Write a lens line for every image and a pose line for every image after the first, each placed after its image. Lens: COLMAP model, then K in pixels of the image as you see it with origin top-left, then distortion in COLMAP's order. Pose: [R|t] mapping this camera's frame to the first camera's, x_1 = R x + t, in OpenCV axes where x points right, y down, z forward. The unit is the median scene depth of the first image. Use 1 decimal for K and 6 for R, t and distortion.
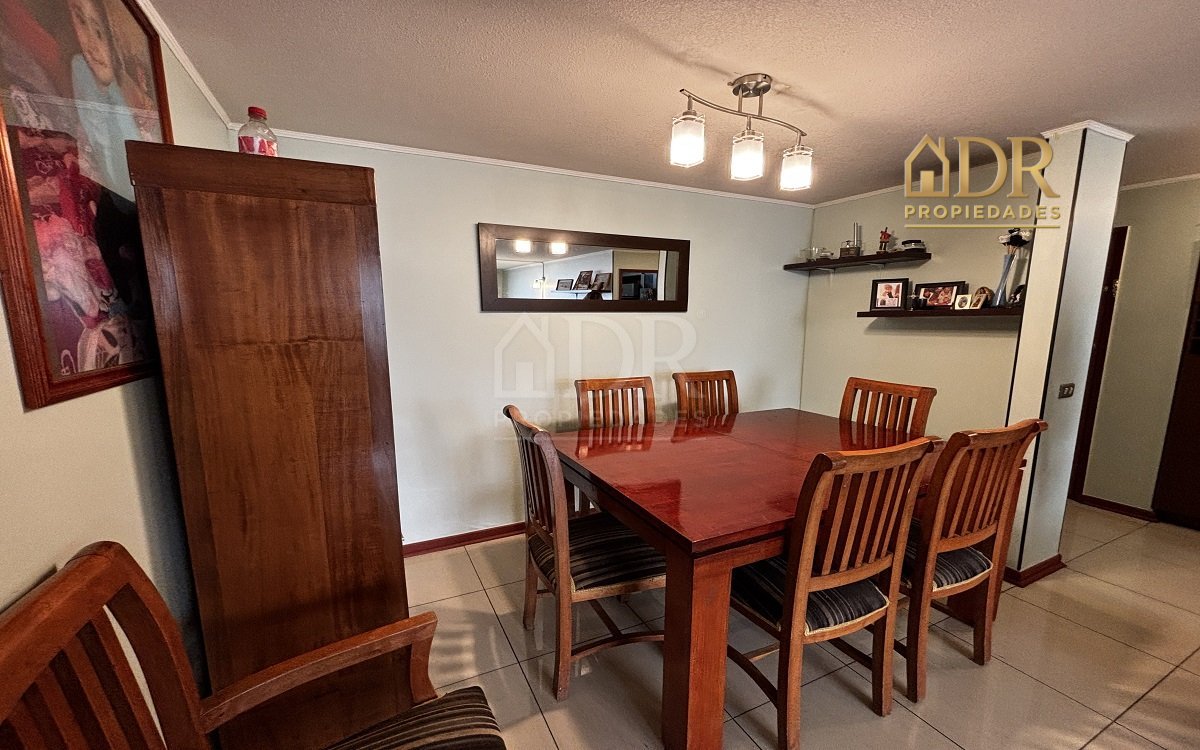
lens RADIAL K [[480.7, 0, 599.0], [0, 480.7, 393.5], [0, 0, 1]] dist [0.001696, 0.000568]
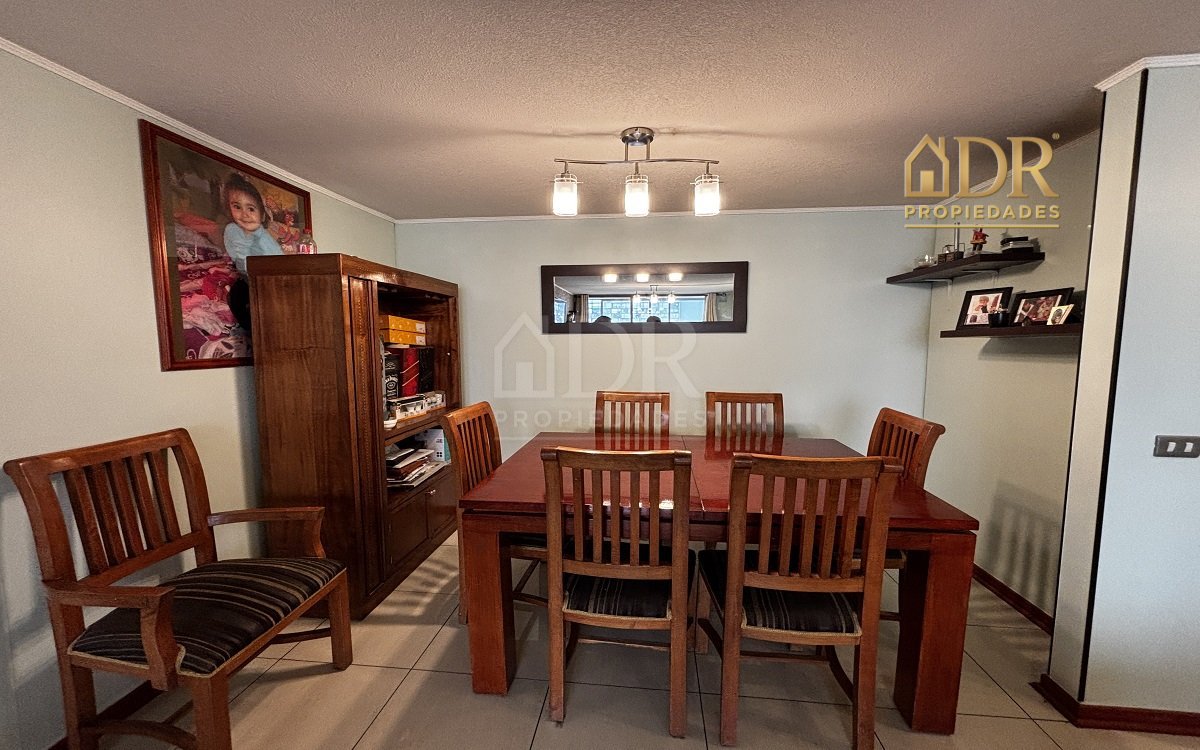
lens RADIAL K [[480.7, 0, 600.7], [0, 480.7, 384.0], [0, 0, 1]] dist [0.001696, 0.000568]
pose [[0.845180, 0.049433, -0.532190, 0.536574], [-0.084665, 0.995525, -0.041986, 0.002777], [0.527733, 0.080544, 0.845583, 0.017964]]
